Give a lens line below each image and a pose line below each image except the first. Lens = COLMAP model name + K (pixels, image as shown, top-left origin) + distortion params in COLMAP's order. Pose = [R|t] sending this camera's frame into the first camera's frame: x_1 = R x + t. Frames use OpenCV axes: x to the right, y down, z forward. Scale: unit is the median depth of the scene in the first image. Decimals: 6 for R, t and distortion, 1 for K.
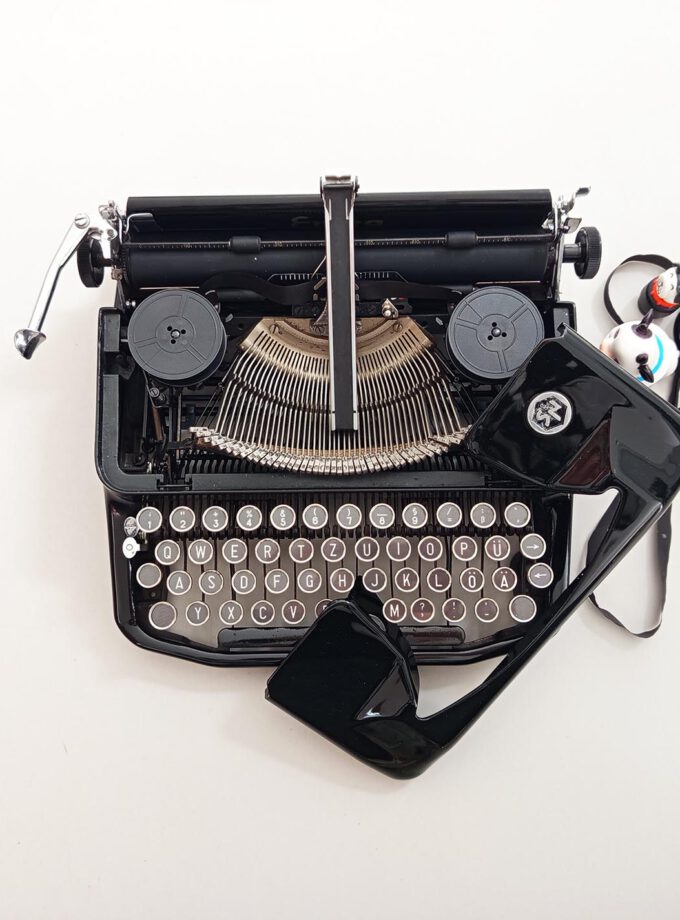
lens RADIAL K [[858.9, 0, 344.4], [0, 858.9, 461.5], [0, 0, 1]] dist [0.035823, 0.000000]
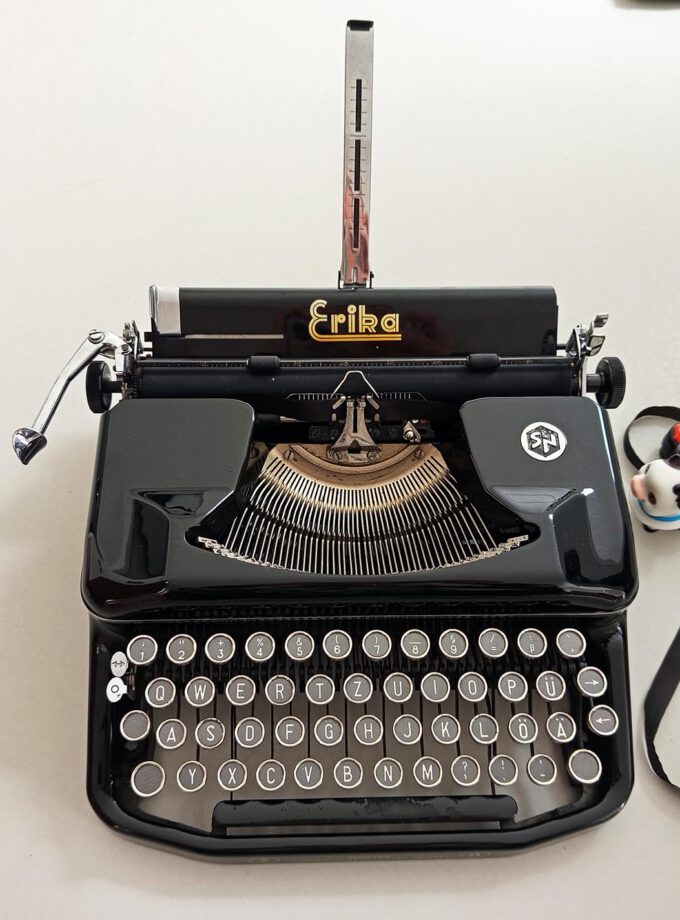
lens RADIAL K [[858.9, 0, 340.0], [0, 858.9, 459.0], [0, 0, 1]] dist [0.035823, 0.000000]
pose [[0.999427, 0.004581, 0.033547, -0.059640], [0.007613, 0.935022, -0.354507, 0.190569], [-0.032992, 0.354560, 0.934451, 0.128532]]
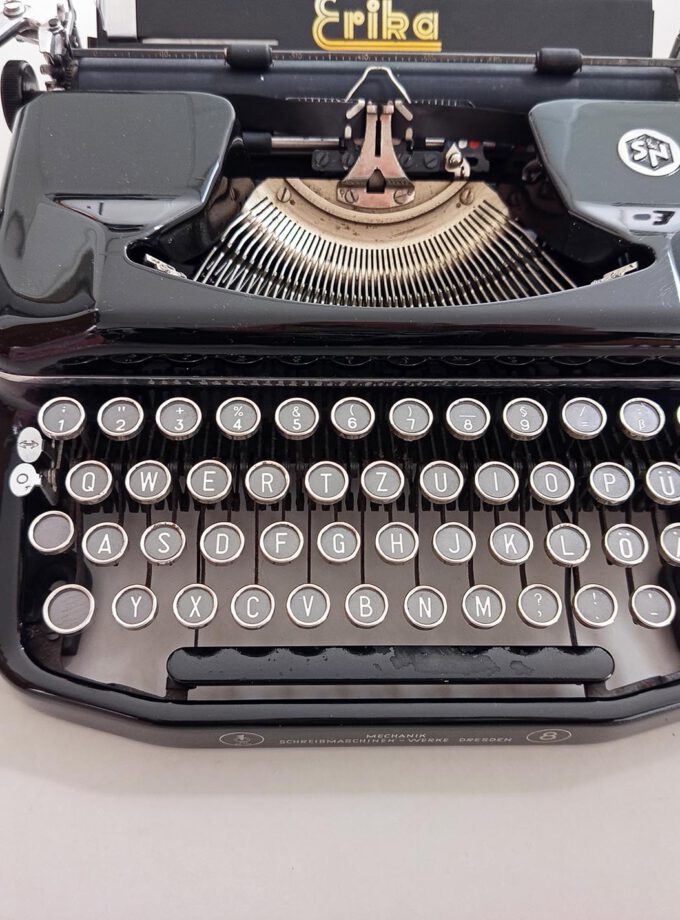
lens RADIAL K [[858.9, 0, 339.9], [0, 858.9, 458.7], [0, 0, 1]] dist [0.035823, 0.000000]
pose [[0.999286, 0.014251, 0.034998, -0.061140], [-0.001106, 0.936795, -0.349878, 0.286860], [-0.037772, 0.349590, 0.936141, 0.458961]]
